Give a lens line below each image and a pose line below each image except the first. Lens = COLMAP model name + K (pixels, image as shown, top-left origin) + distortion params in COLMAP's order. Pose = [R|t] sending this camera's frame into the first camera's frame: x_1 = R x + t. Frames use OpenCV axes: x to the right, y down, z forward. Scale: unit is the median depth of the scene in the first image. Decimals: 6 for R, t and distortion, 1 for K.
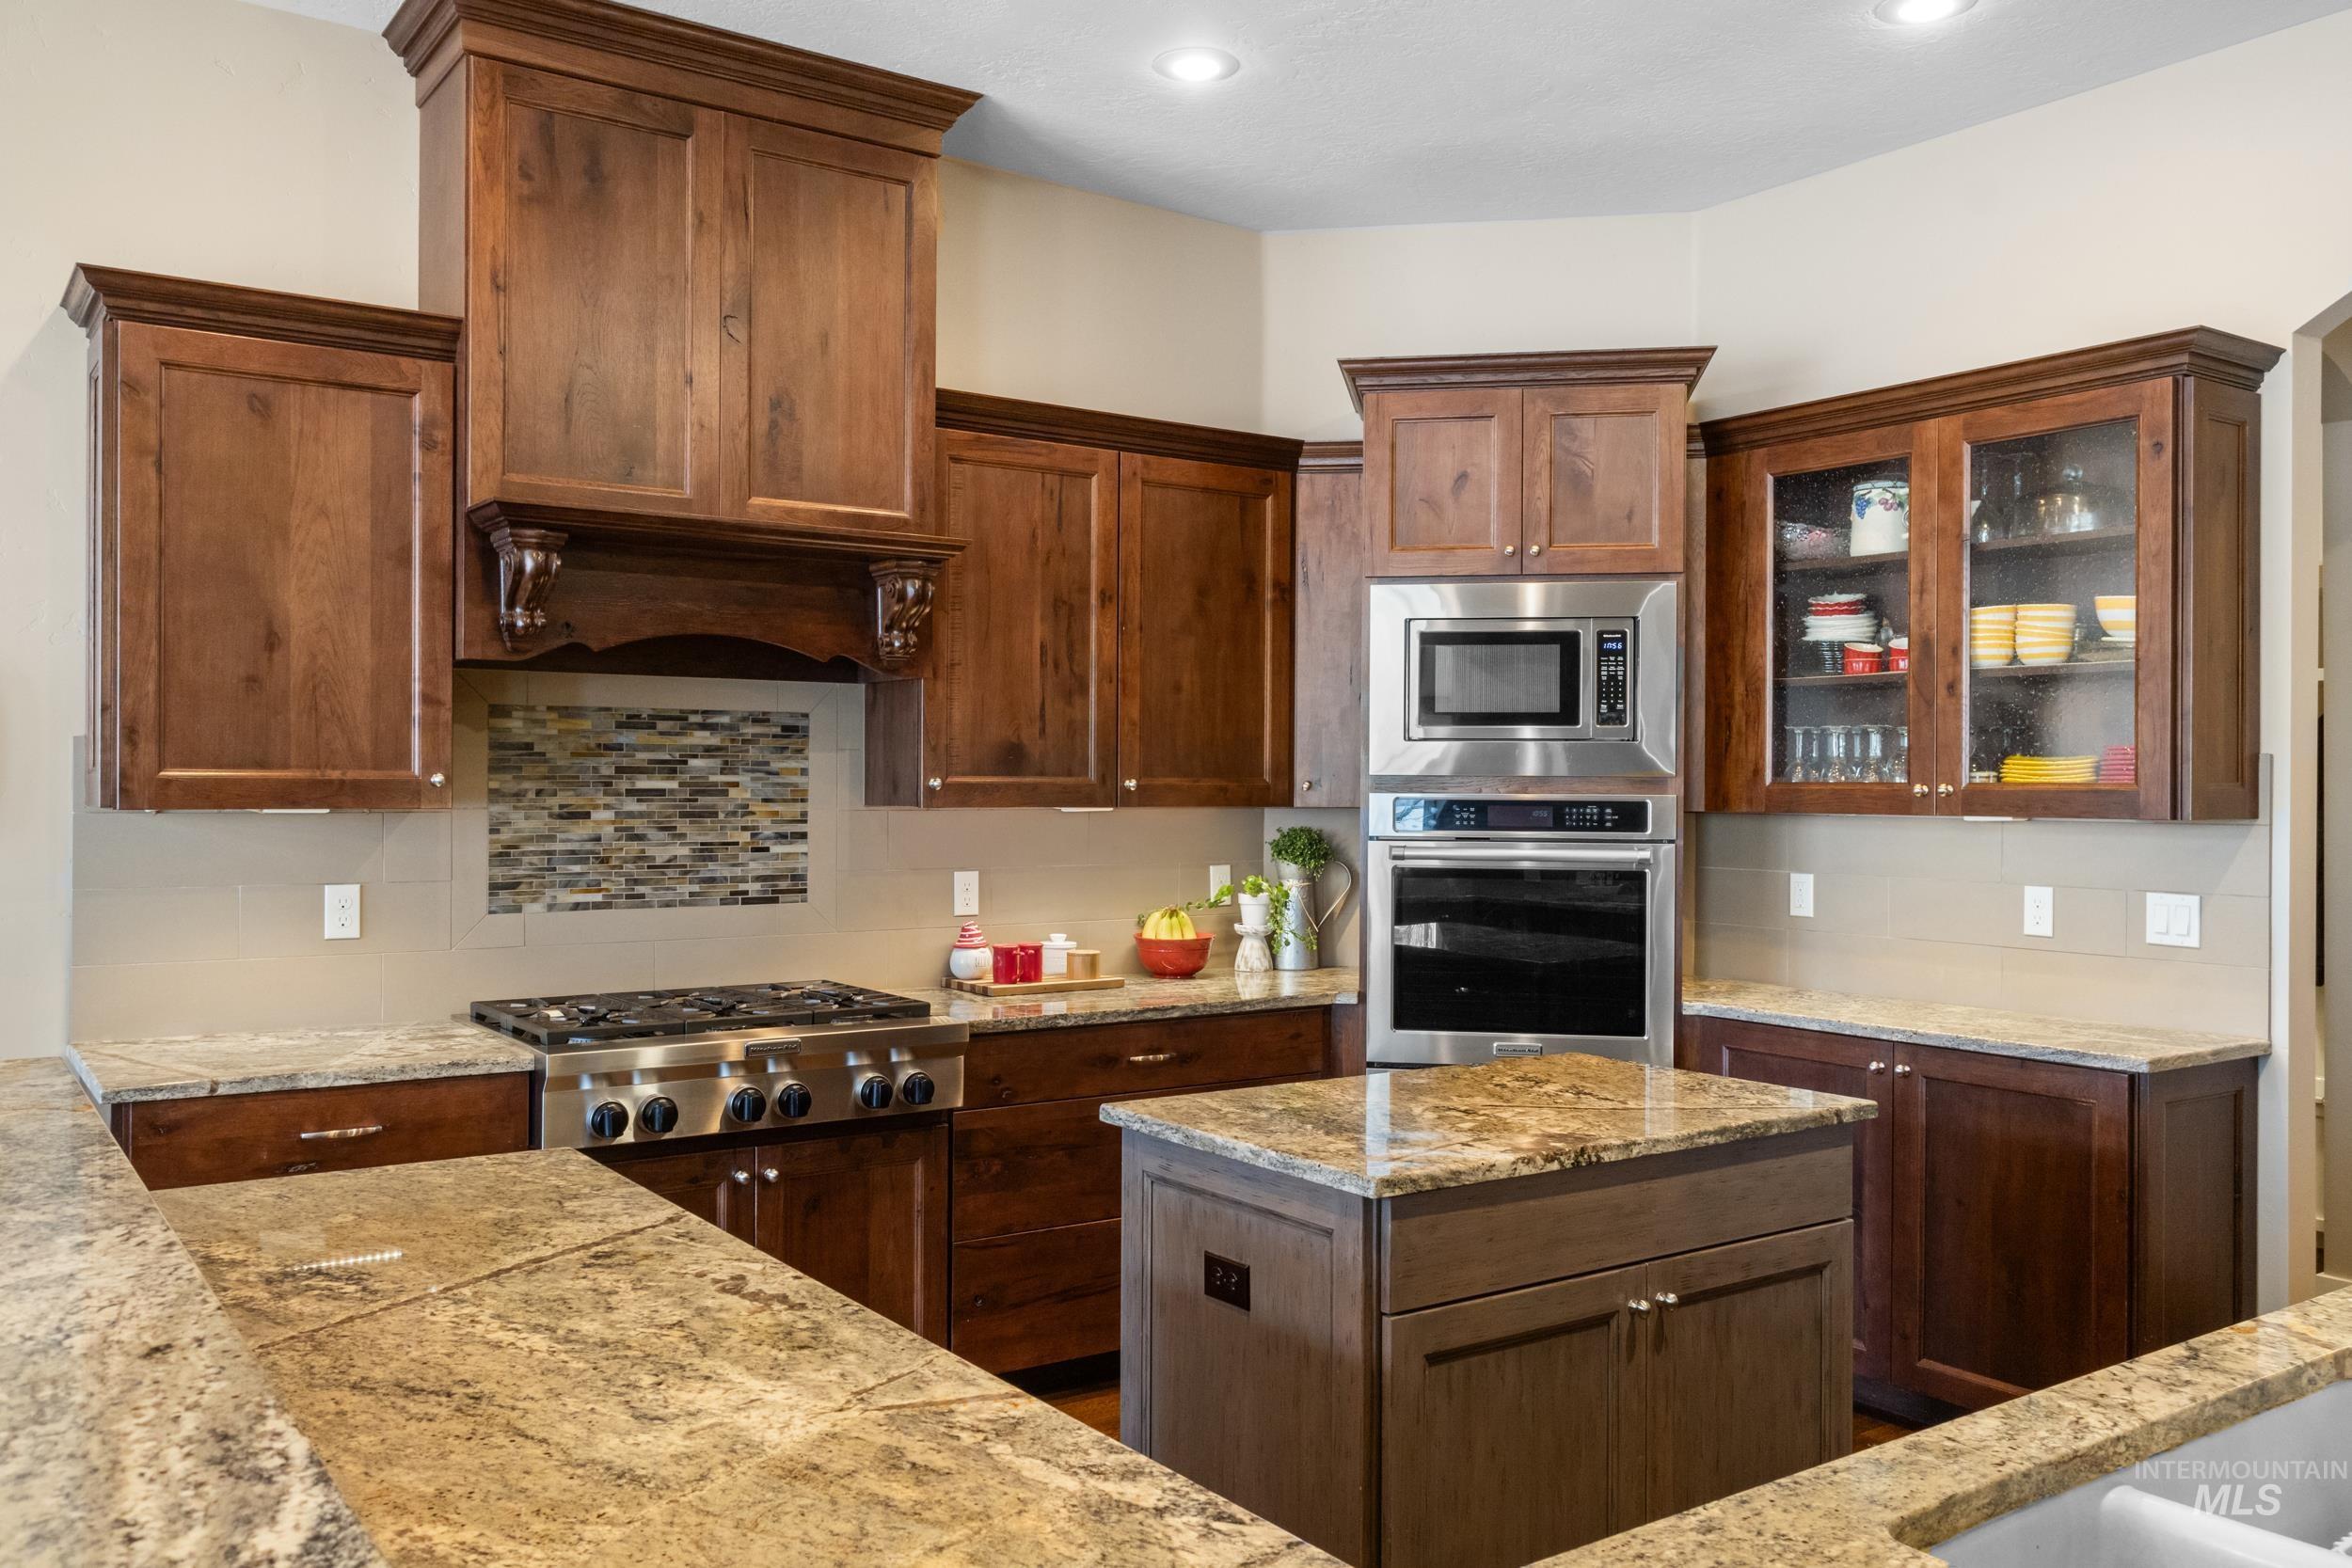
lens RADIAL K [[1833.1, 0, 1171.2], [0, 1833.1, 779.4], [0, 0, 1]] dist [0.004359, 0.004774]
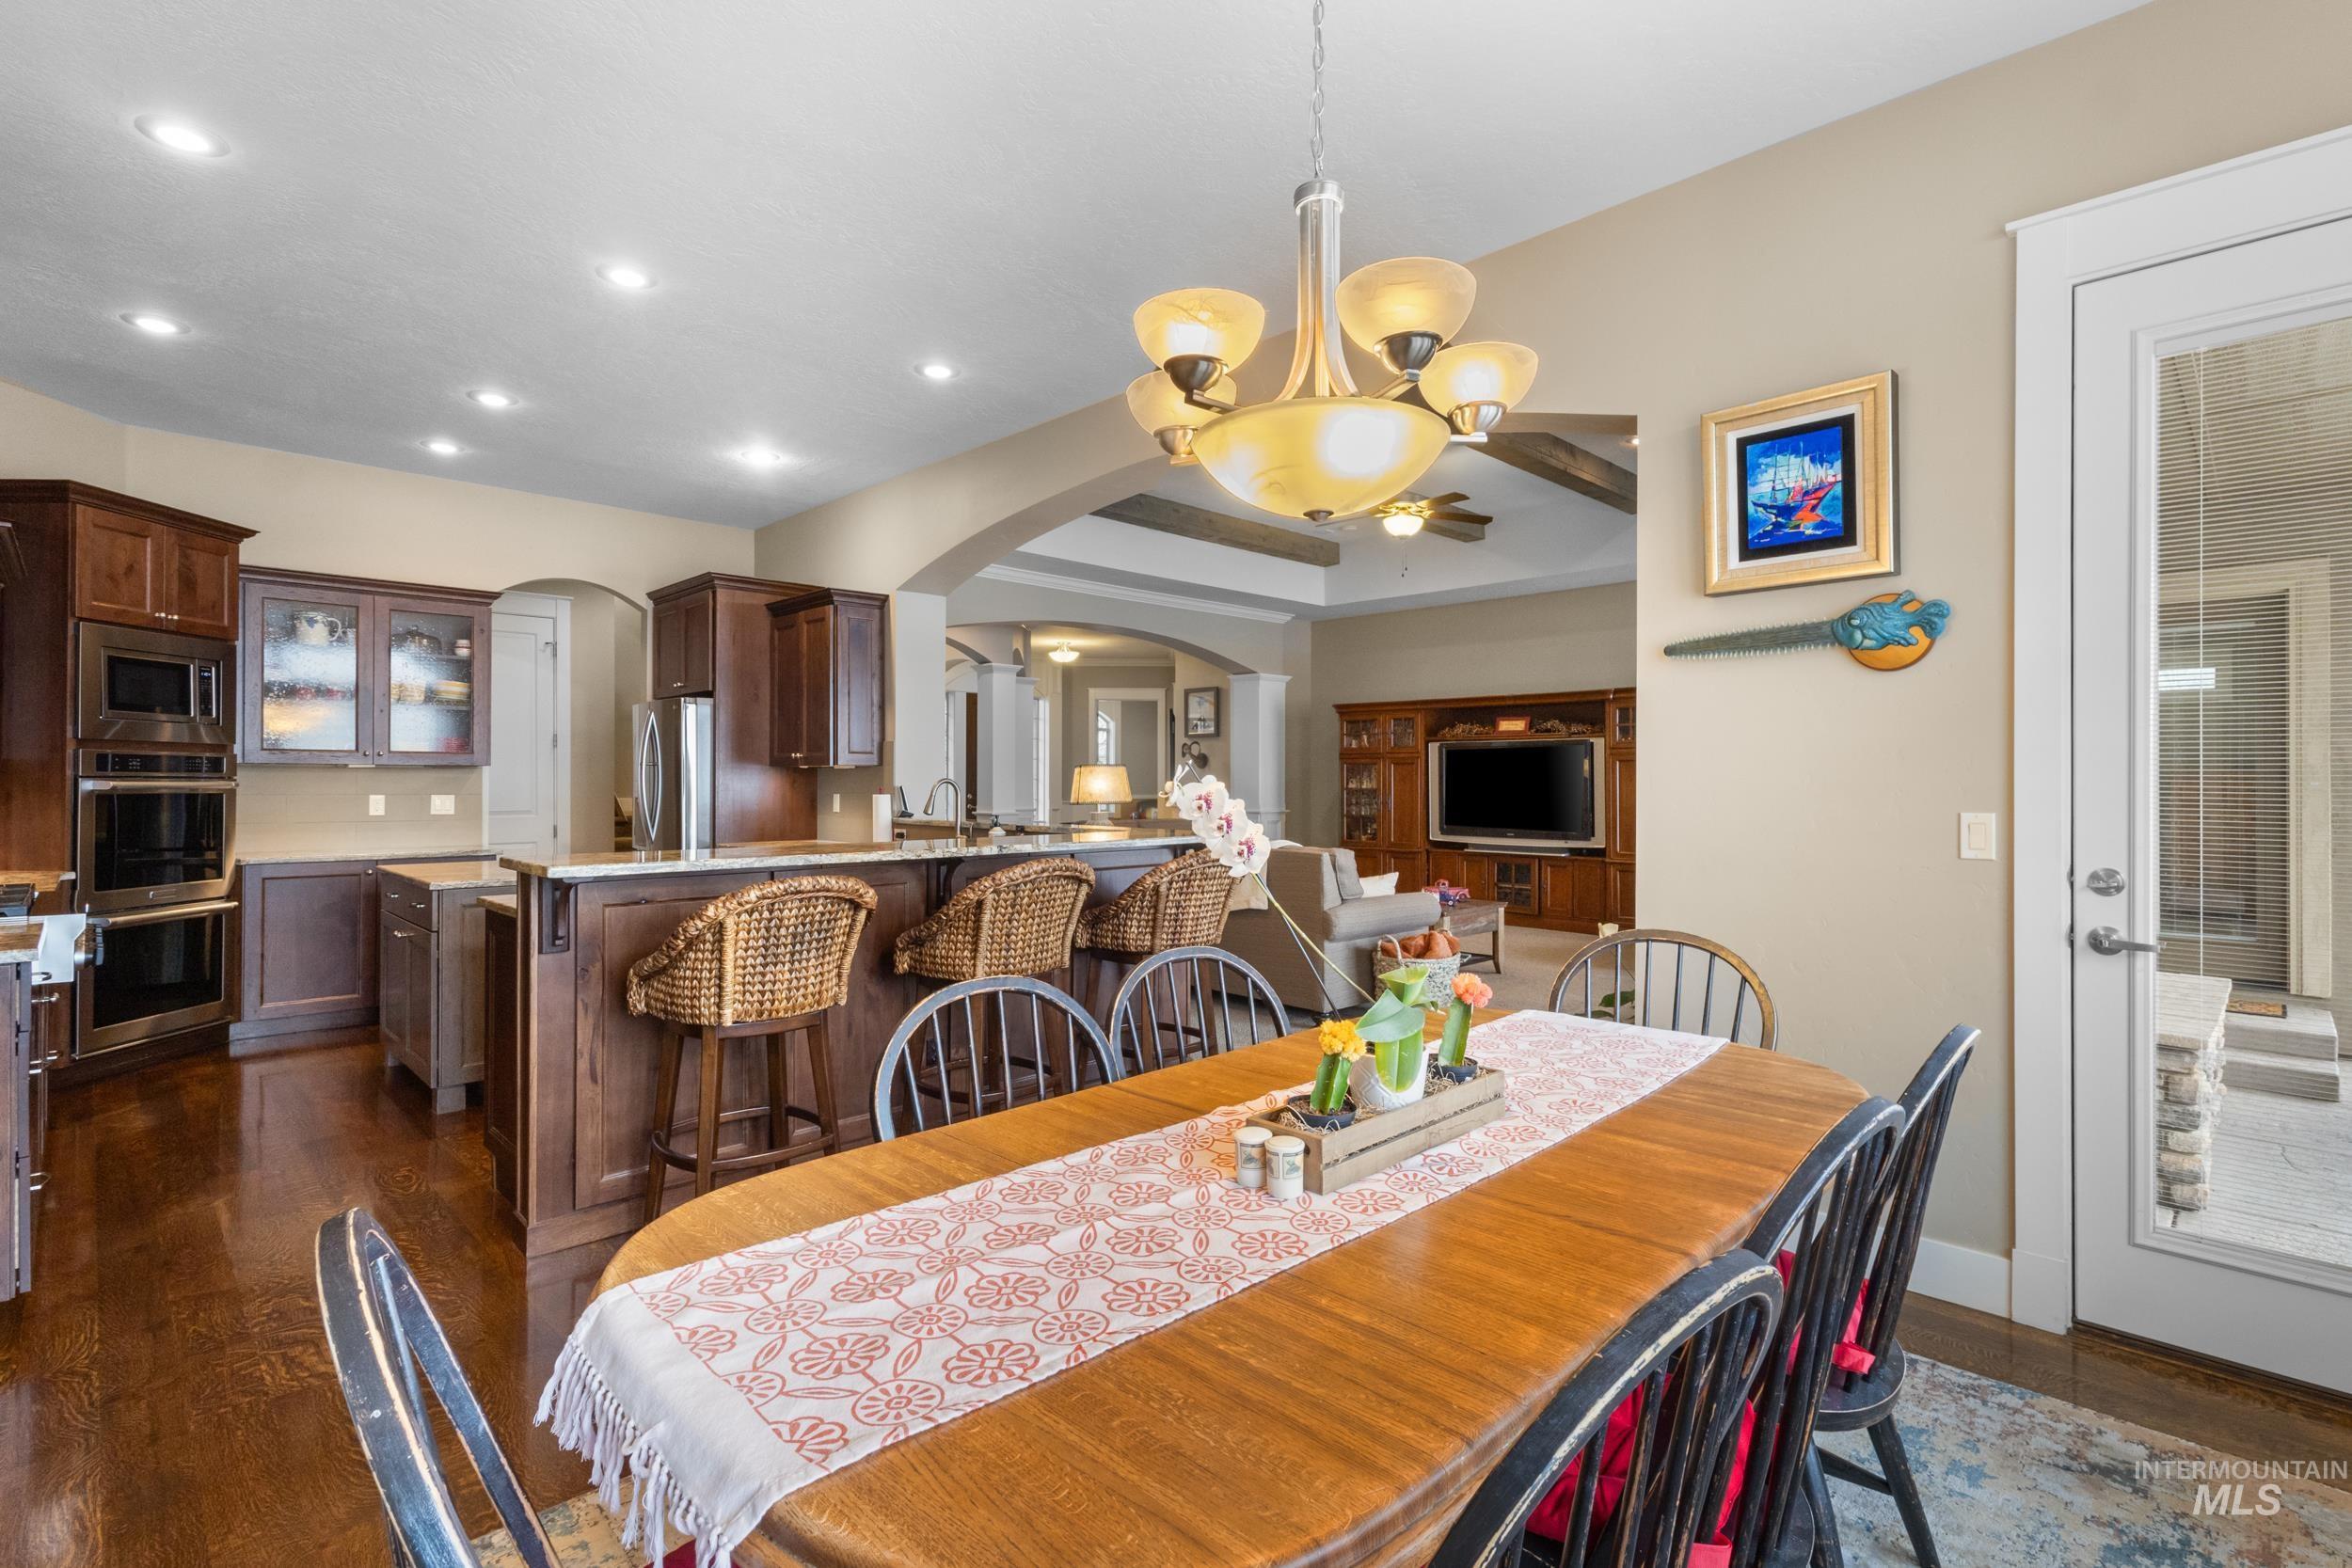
lens RADIAL K [[1095.5, 0, 1168.7], [0, 1095.5, 779.6], [0, 0, 1]] dist [-0.000001, -0.000165]
pose [[-0.157256, -0.001866, 0.987556, -1.088350], [-0.004399, 0.999990, 0.001189, 0.032075], [-0.987548, -0.004157, -0.157263, 0.208535]]
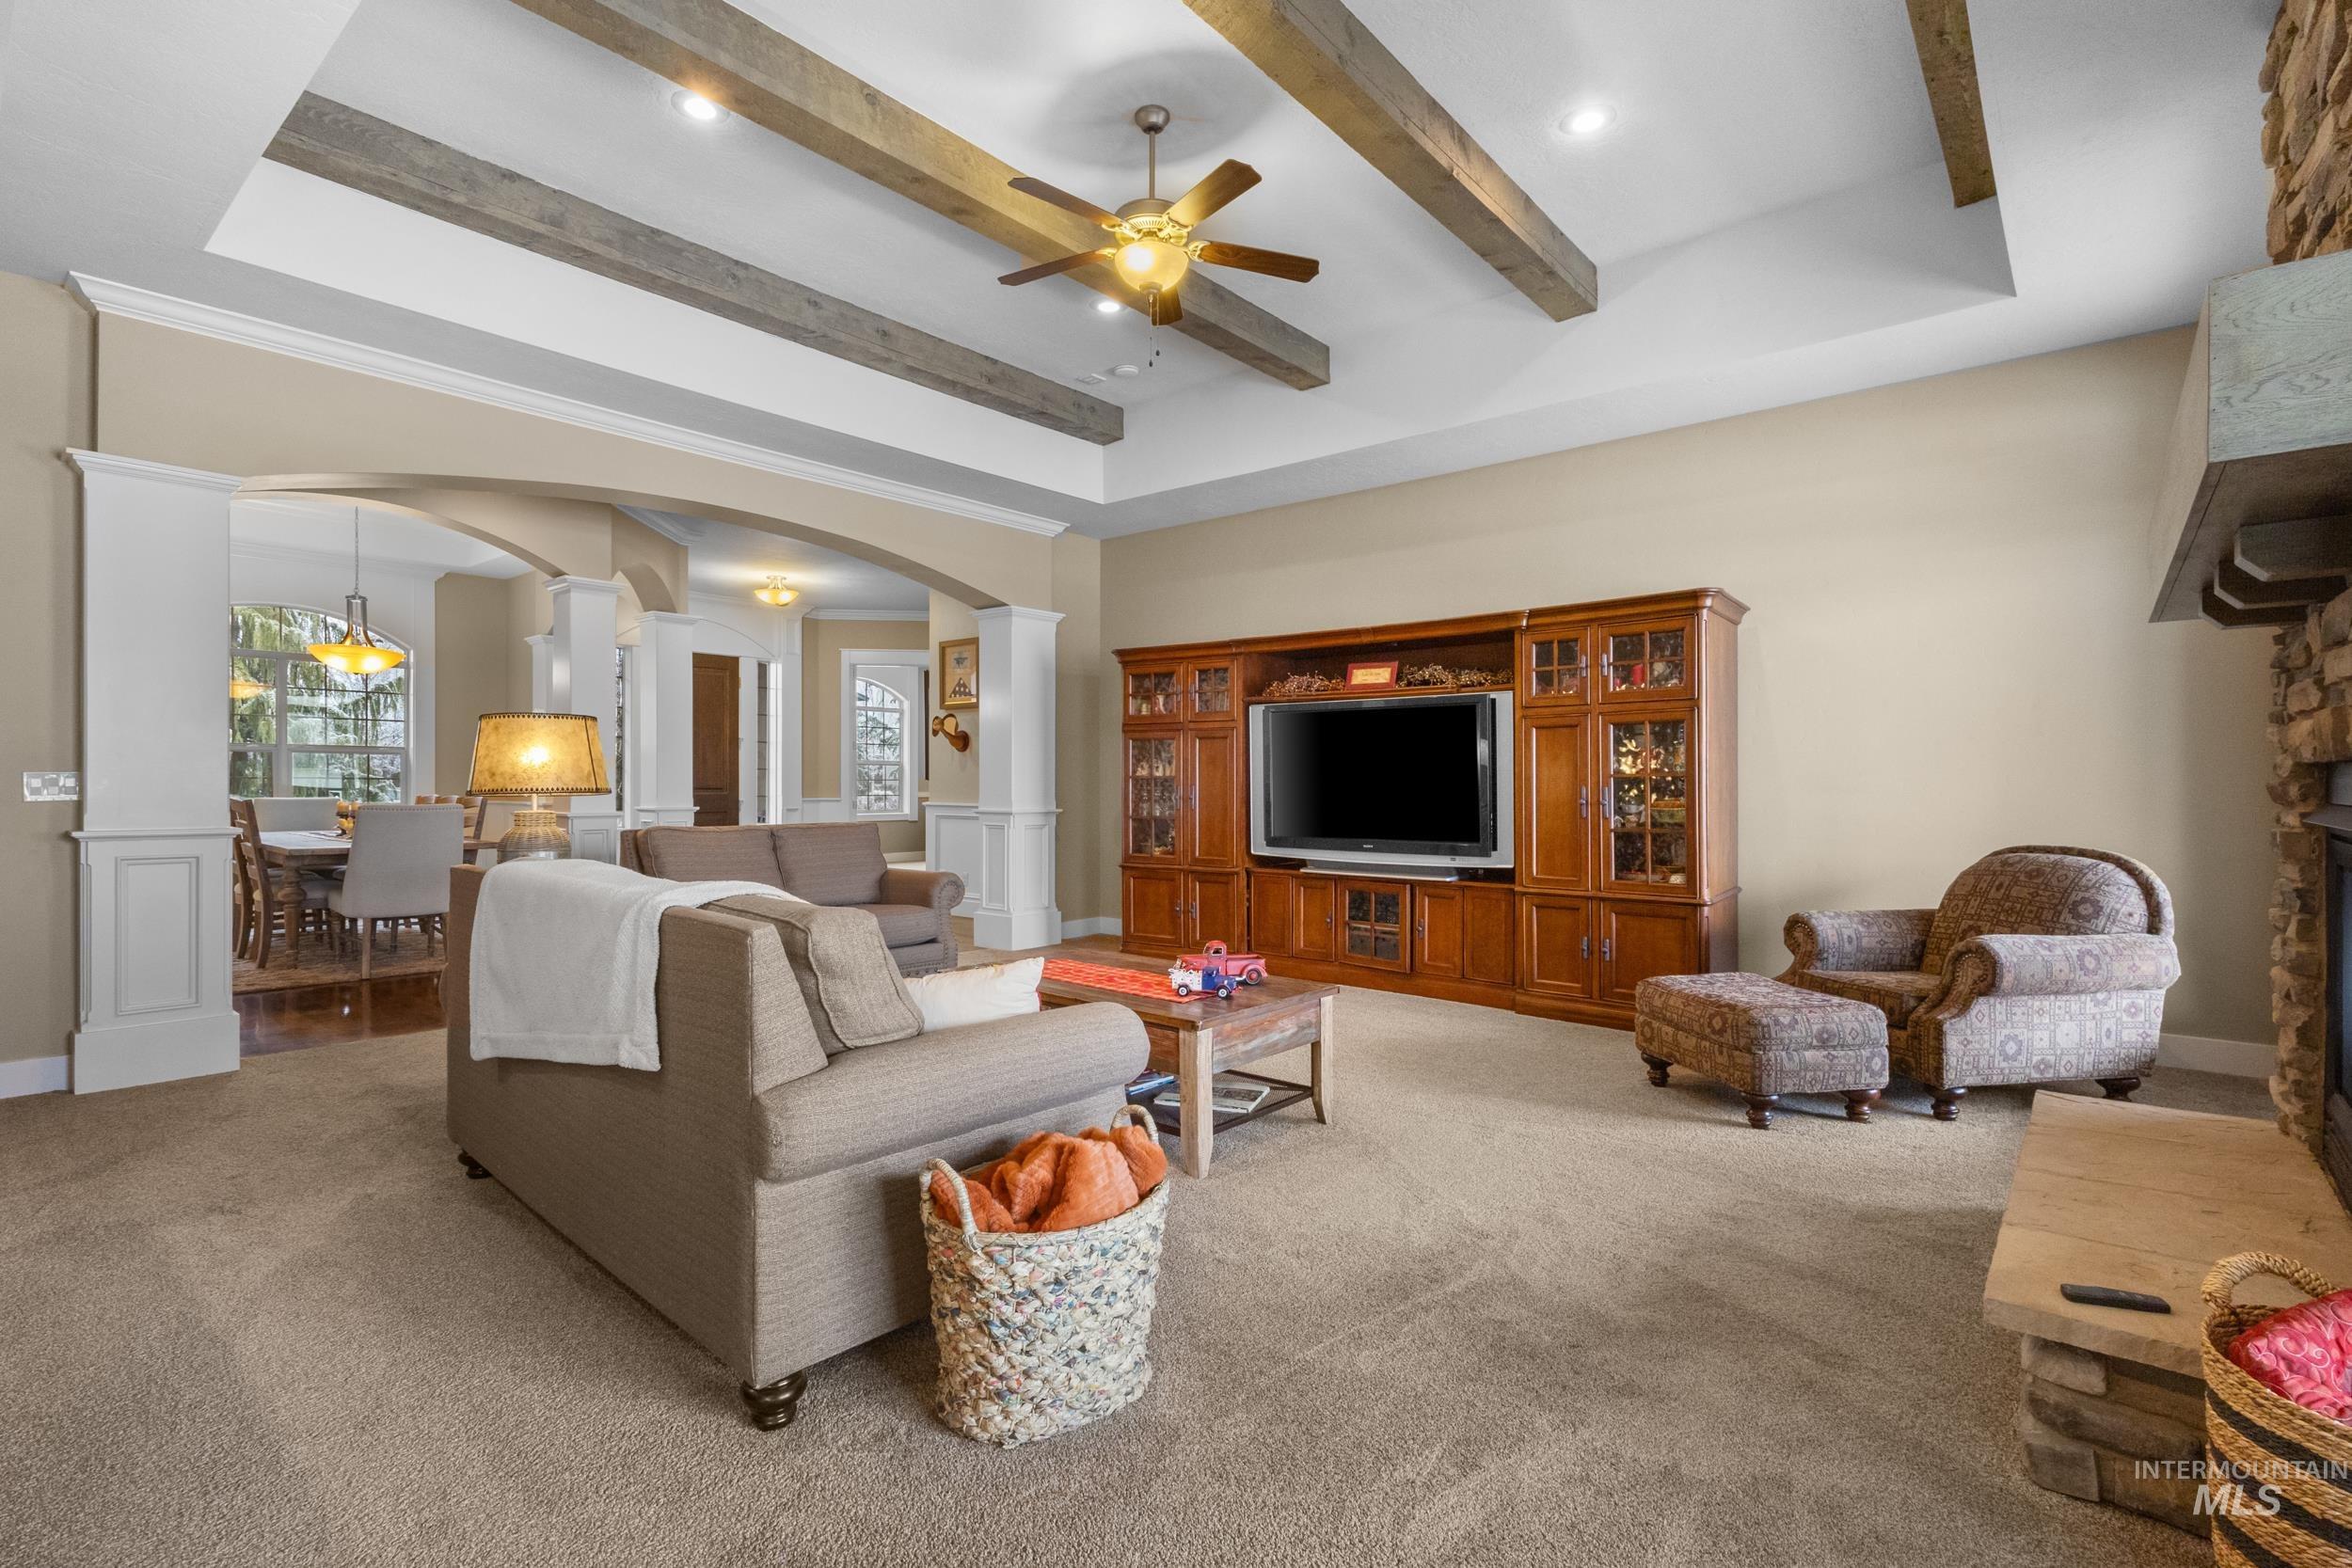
lens RADIAL K [[1095.5, 0, 1183.7], [0, 1095.5, 784.4], [0, 0, 1]] dist [-0.000001, -0.000165]
pose [[-0.257410, -0.004249, 0.966293, -0.308358], [-0.007817, 0.999967, 0.002315, 0.060739], [-0.966271, -0.006958, -0.257435, -0.230821]]
